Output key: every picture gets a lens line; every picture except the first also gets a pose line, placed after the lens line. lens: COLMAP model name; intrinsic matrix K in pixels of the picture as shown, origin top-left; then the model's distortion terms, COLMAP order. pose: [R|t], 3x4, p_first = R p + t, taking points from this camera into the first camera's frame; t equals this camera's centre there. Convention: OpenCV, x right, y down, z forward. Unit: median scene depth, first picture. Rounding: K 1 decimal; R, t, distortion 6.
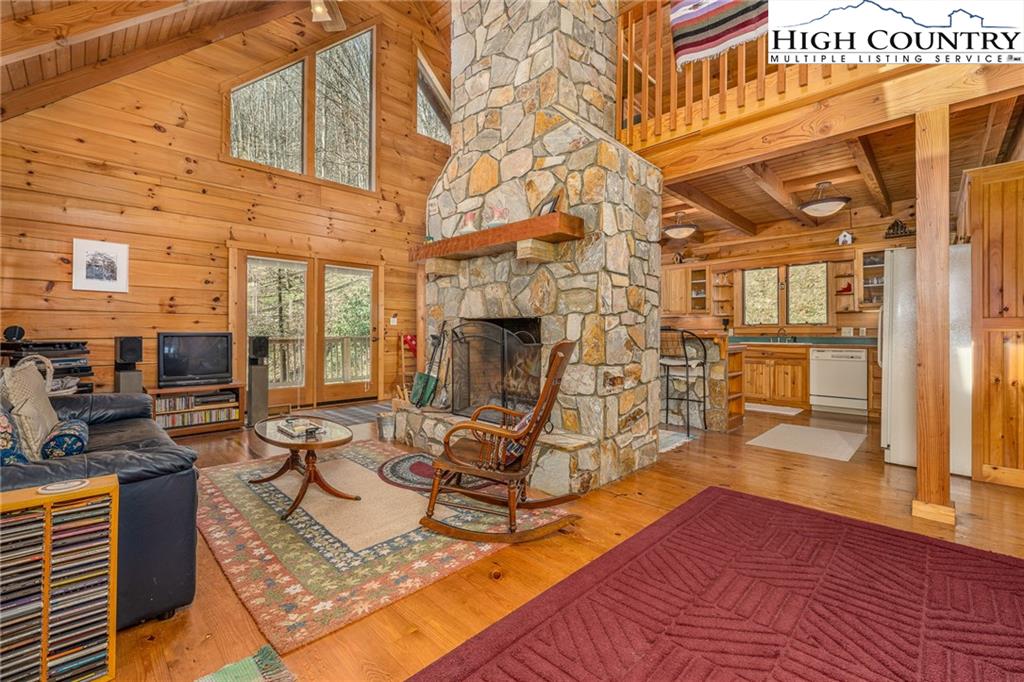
lens RADIAL K [[438.2, 0, 512.4], [0, 438.2, 336.6], [0, 0, 1]] dist [-0.000366, -0.000007]
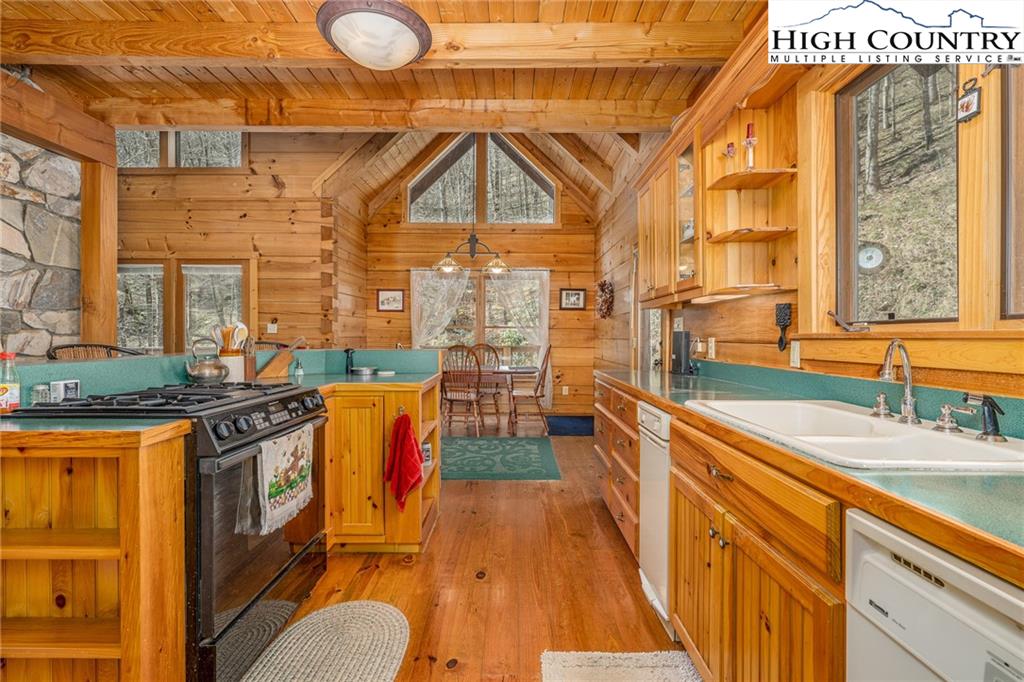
lens RADIAL K [[468.0, 0, 510.9], [0, 468.0, 337.9], [0, 0, 1]] dist [0.001324, 0.000024]
pose [[0.703053, 0.005341, -0.711117, 0.616378], [-0.000886, 0.999978, 0.006635, -0.023287], [0.711137, -0.004035, 0.703042, 0.720098]]
